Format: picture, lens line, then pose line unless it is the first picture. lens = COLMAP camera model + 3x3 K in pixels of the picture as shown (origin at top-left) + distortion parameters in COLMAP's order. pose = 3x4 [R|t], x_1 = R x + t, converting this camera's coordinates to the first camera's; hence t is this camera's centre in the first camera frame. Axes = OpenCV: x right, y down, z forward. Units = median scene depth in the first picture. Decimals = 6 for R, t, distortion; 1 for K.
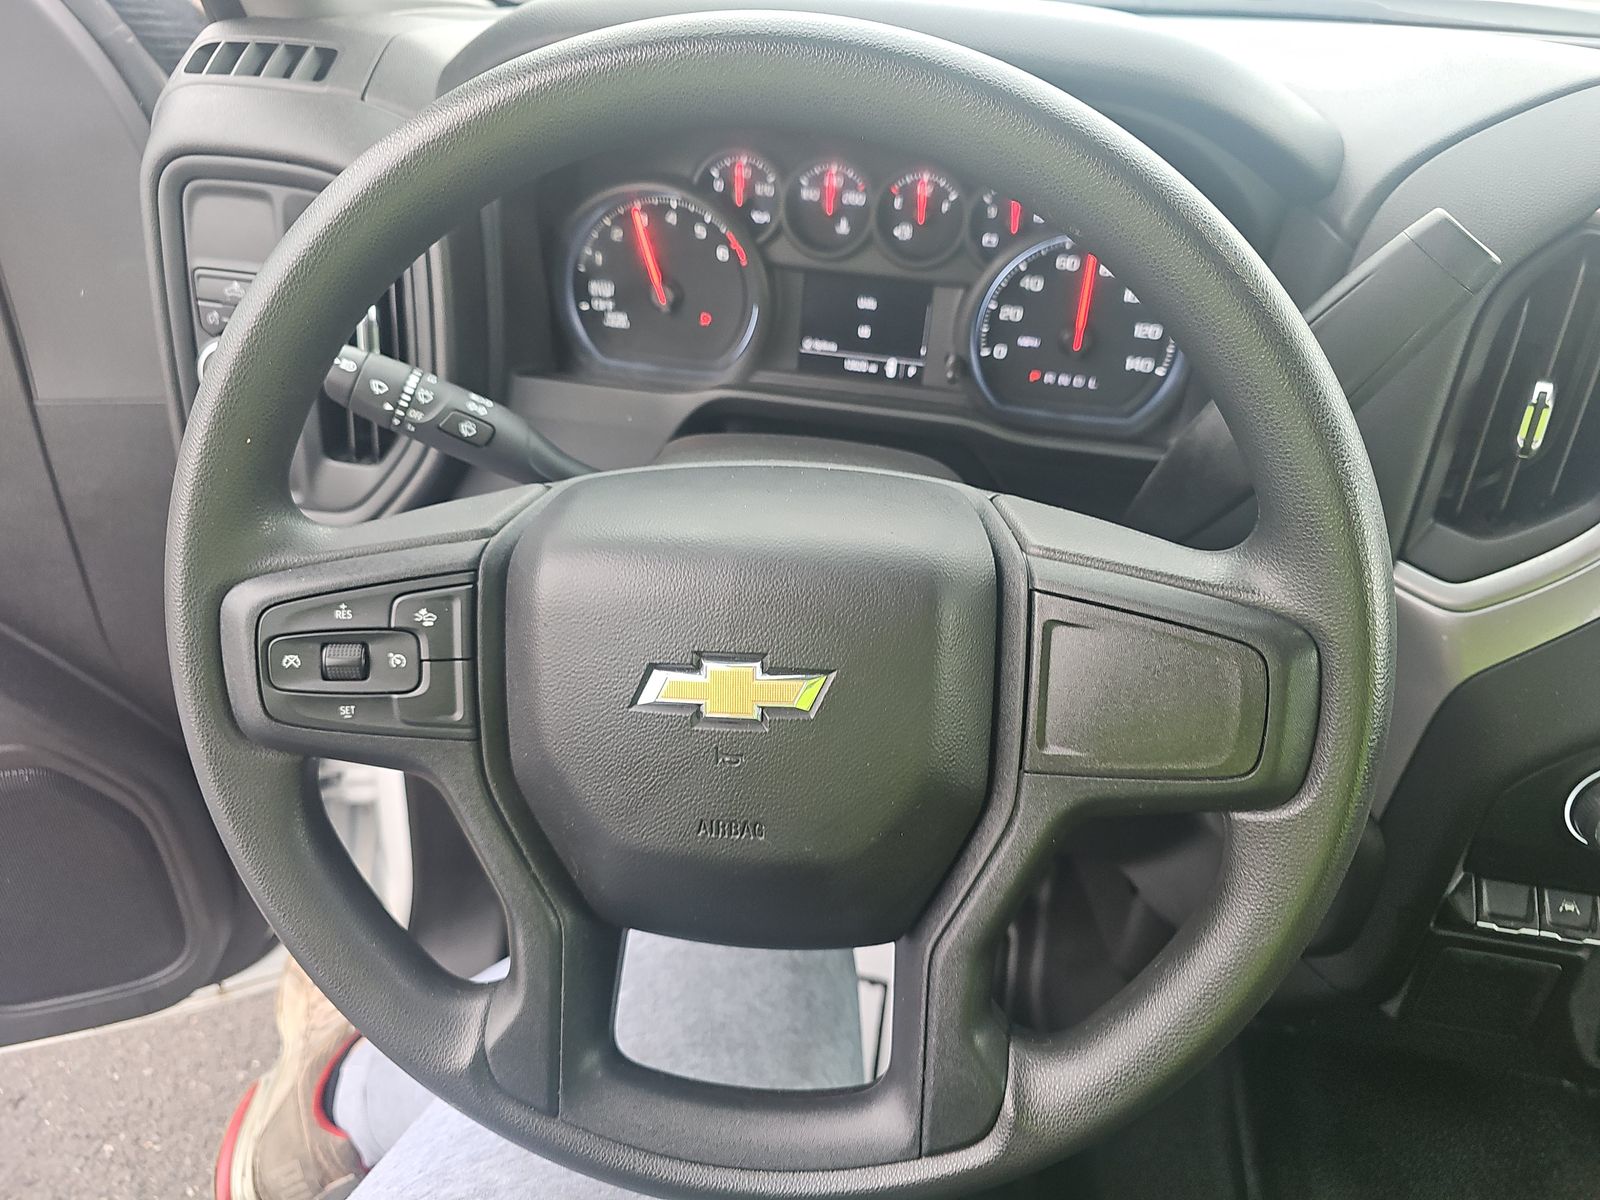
lens RADIAL K [[1093.3, 0, 800.0], [0, 1093.3, 600.0], [0, 0, 1]] dist [0.055316, -0.001785]
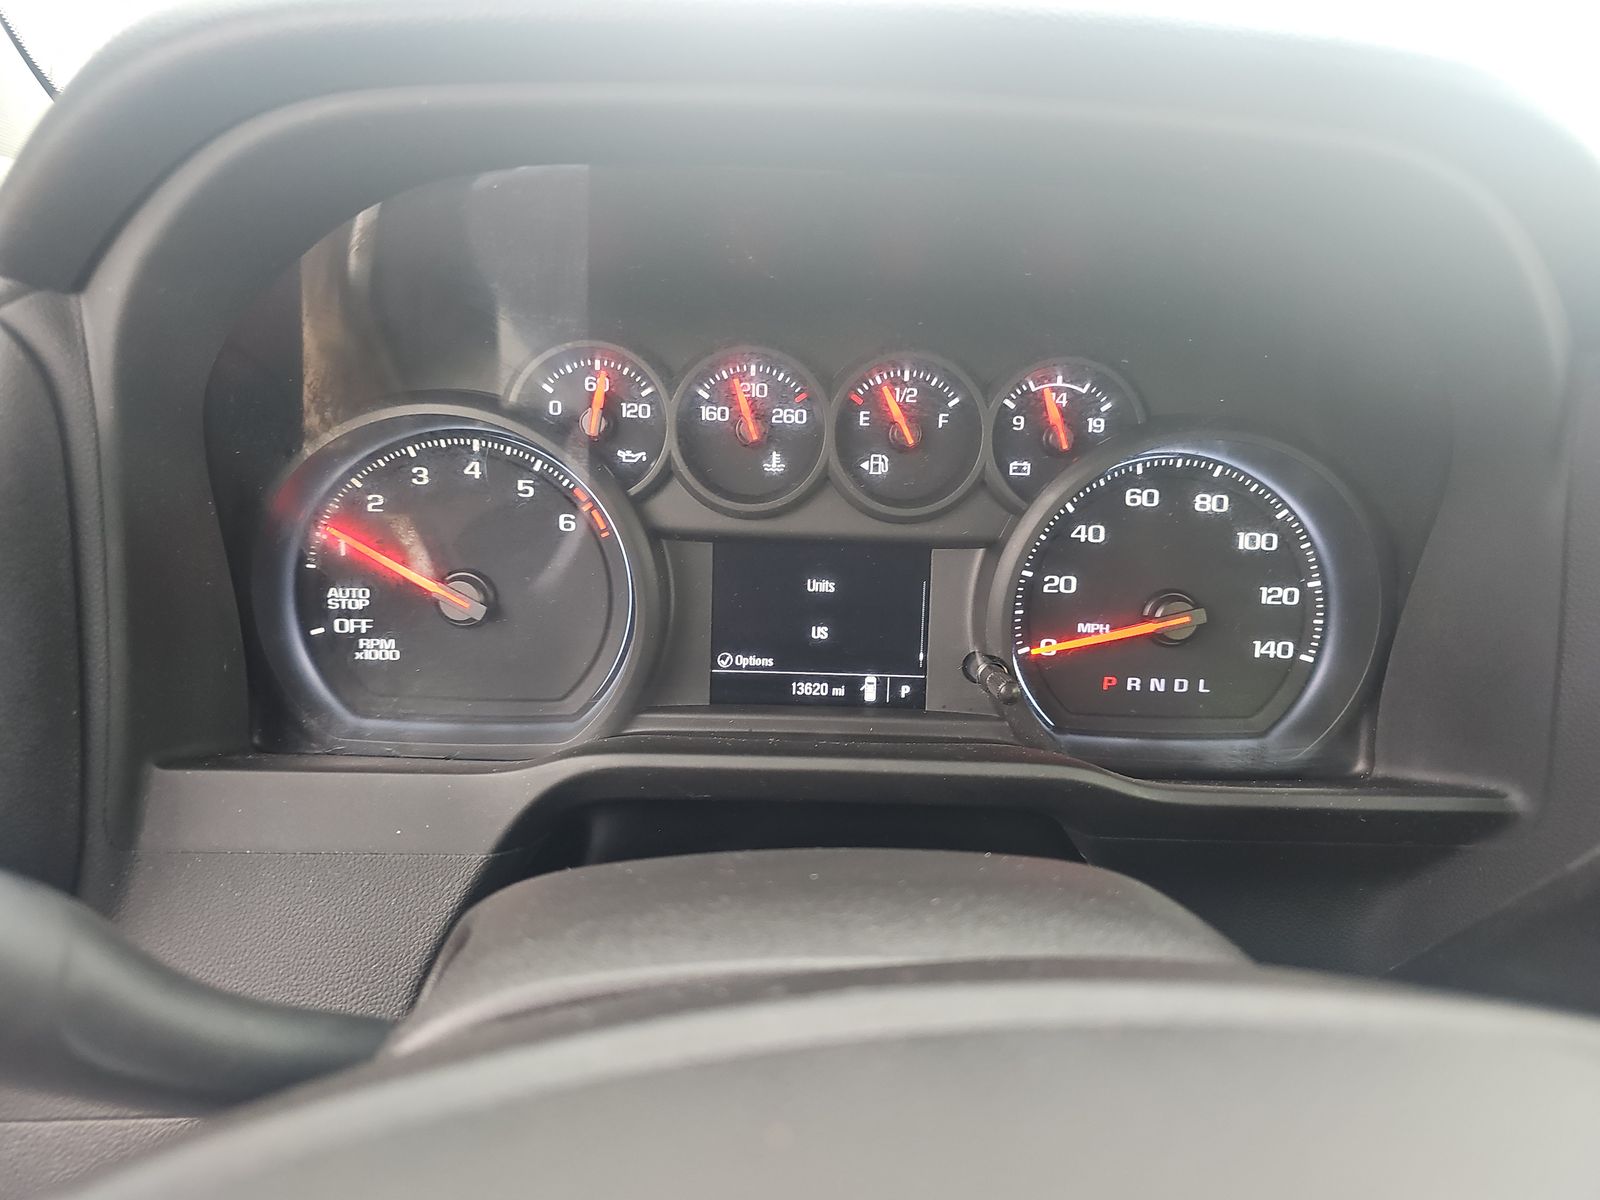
lens RADIAL K [[1093.3, 0, 800.0], [0, 1093.3, 600.0], [0, 0, 1]] dist [0.055316, -0.001785]
pose [[0.983784, -0.074622, 0.163096, -0.047203], [0.118537, 0.952947, -0.279000, -0.101214], [-0.134602, 0.293809, 0.946340, 0.452862]]
